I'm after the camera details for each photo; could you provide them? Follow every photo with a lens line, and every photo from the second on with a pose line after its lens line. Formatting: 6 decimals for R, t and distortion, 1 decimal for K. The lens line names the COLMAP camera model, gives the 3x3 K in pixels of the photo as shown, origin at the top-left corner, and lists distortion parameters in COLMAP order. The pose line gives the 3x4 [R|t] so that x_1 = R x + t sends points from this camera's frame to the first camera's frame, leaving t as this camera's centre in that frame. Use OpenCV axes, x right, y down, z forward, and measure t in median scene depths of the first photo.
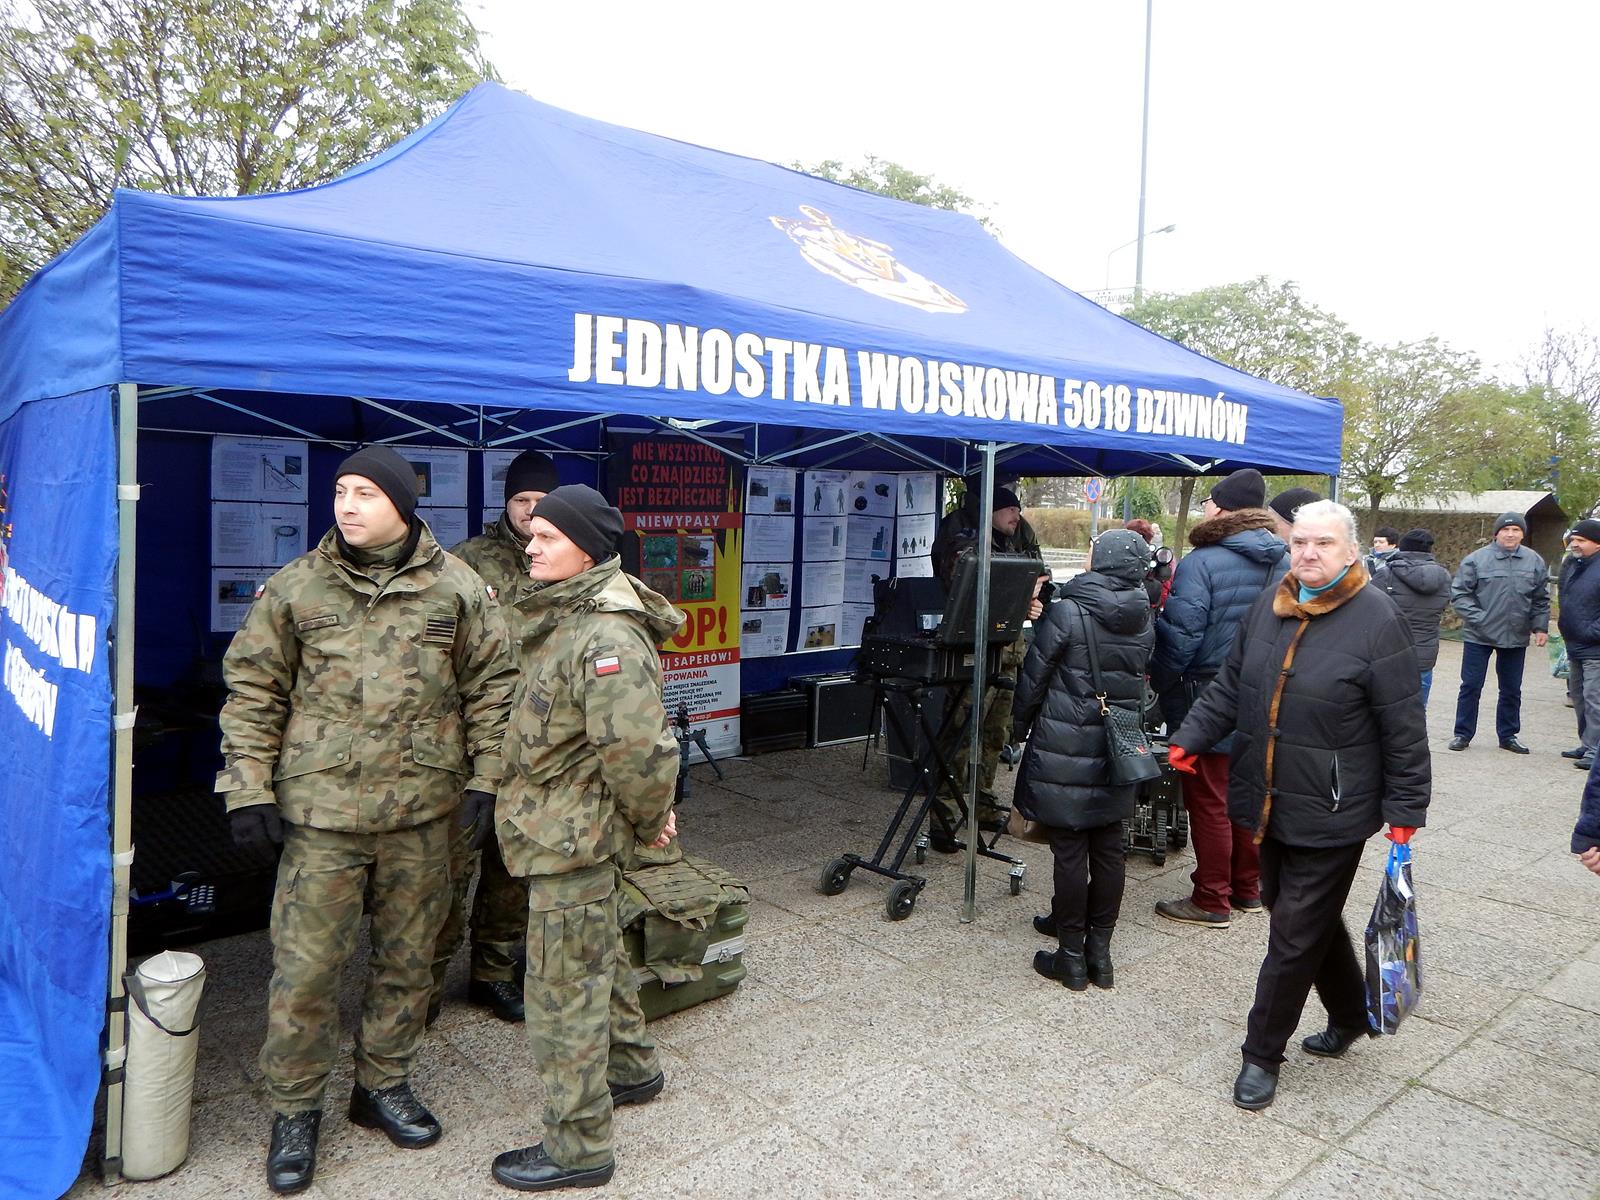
lens RADIAL K [[1154.4, 0, 795.0], [0, 1154.4, 595.2], [0, 0, 1]] dist [0.020404, -0.001274]
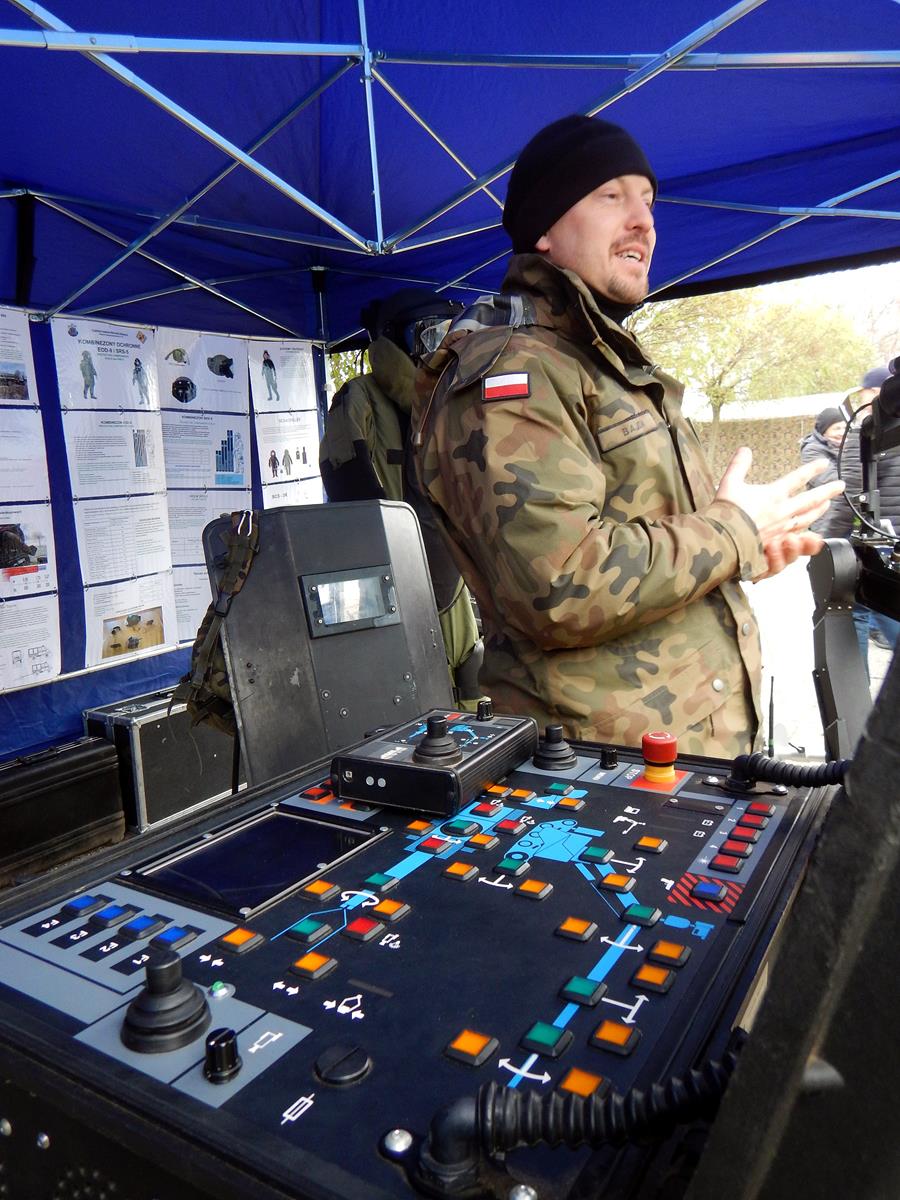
lens RADIAL K [[865.8, 0, 452.7], [0, 865.8, 601.2], [0, 0, 1]] dist [0.020404, -0.001274]
pose [[0.958321, -0.113400, 0.262222, 0.063241], [0.092193, 0.991496, 0.091850, -0.003602], [-0.270408, -0.063847, 0.960626, 0.578788]]
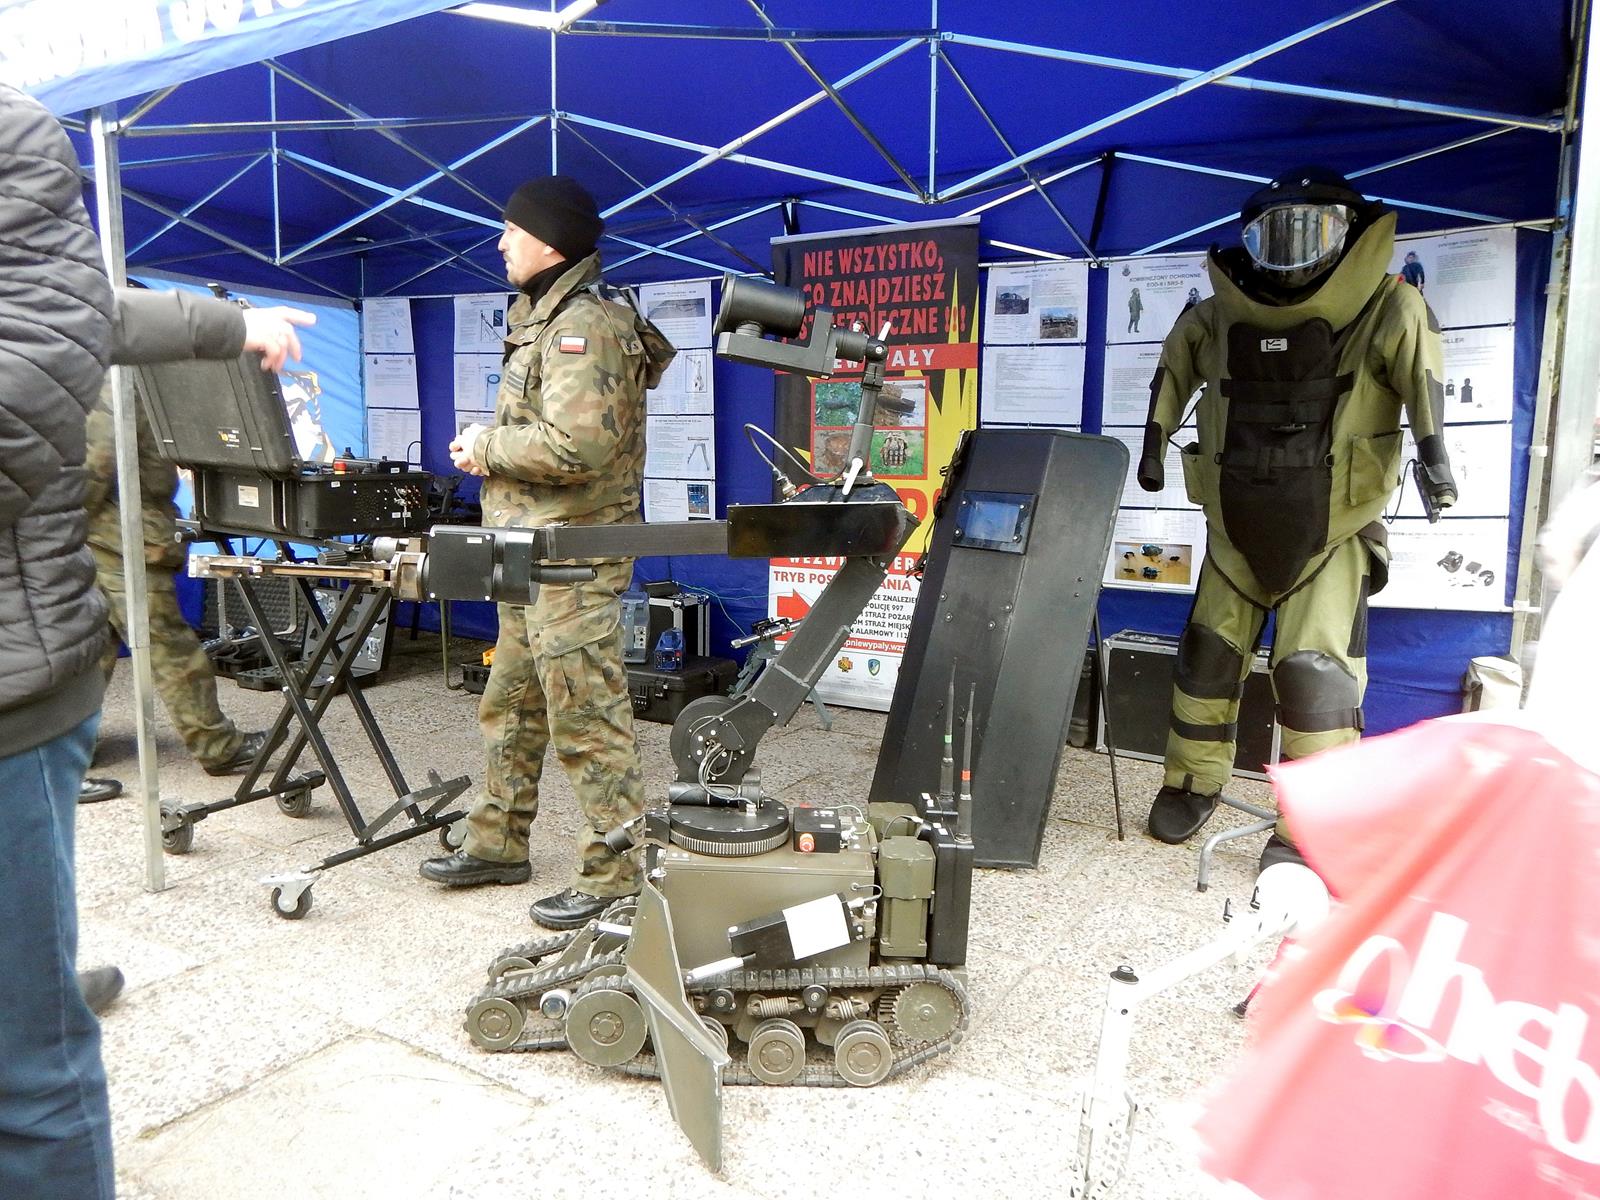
lens RADIAL K [[1154.4, 0, 805.0], [0, 1154.4, 604.3], [0, 0, 1]] dist [0.020404, -0.001274]
pose [[0.283318, 0.117068, -0.951854, 0.526265], [-0.094938, 0.991070, 0.093633, 0.019510], [0.954315, 0.063840, 0.291902, 0.702191]]
